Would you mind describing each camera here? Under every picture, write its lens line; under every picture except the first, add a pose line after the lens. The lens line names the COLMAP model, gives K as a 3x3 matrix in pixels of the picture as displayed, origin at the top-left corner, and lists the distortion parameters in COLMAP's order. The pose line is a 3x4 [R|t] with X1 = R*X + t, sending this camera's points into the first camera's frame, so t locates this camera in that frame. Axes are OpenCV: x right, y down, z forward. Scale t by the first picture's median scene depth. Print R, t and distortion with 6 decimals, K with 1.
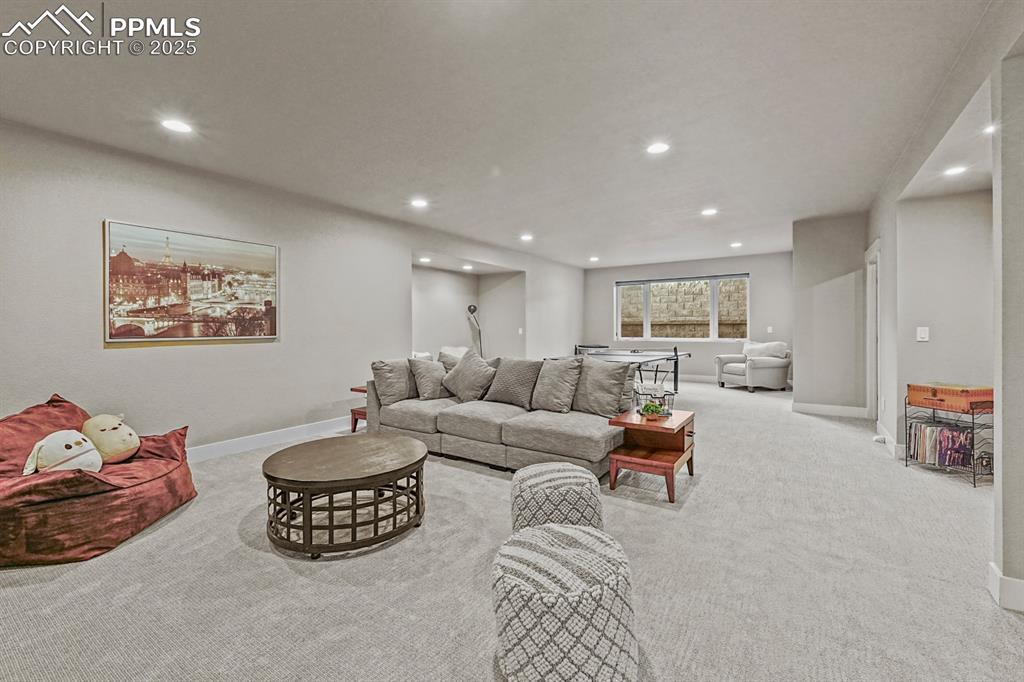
lens RADIAL K [[435.6, 0, 509.6], [0, 435.6, 334.6], [0, 0, 1]] dist [-0.001760, 0.000090]
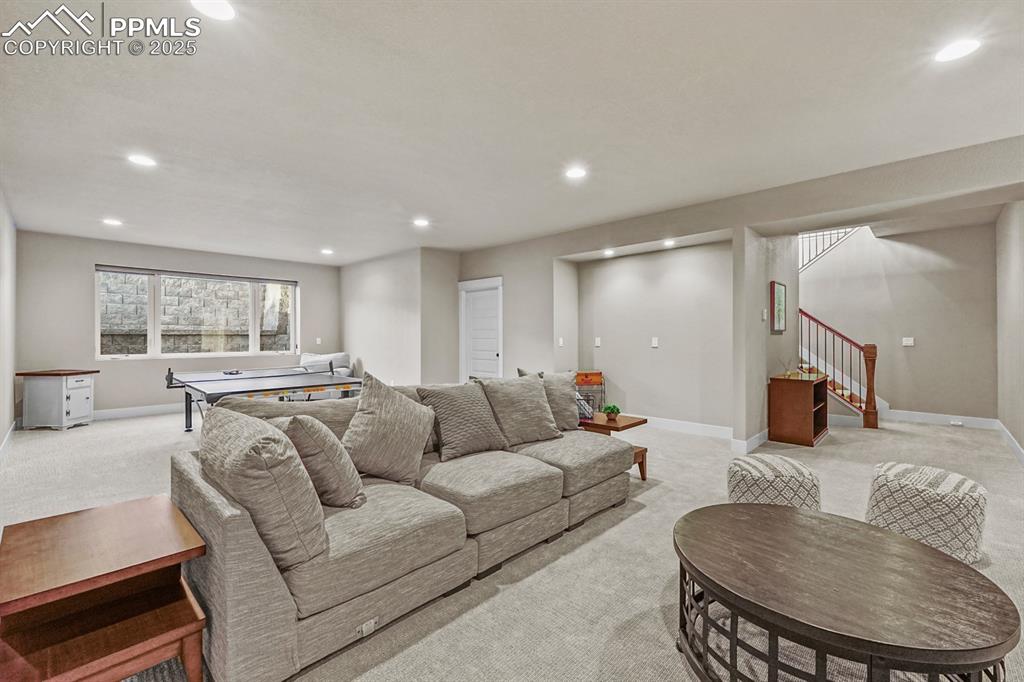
lens RADIAL K [[435.6, 0, 509.1], [0, 435.6, 338.1], [0, 0, 1]] dist [-0.001760, 0.000090]
pose [[0.168938, 0.002750, 0.985623, -0.251356], [0.019535, 0.999790, -0.006138, -0.002837], [-0.985433, 0.020291, 0.168849, 0.328471]]
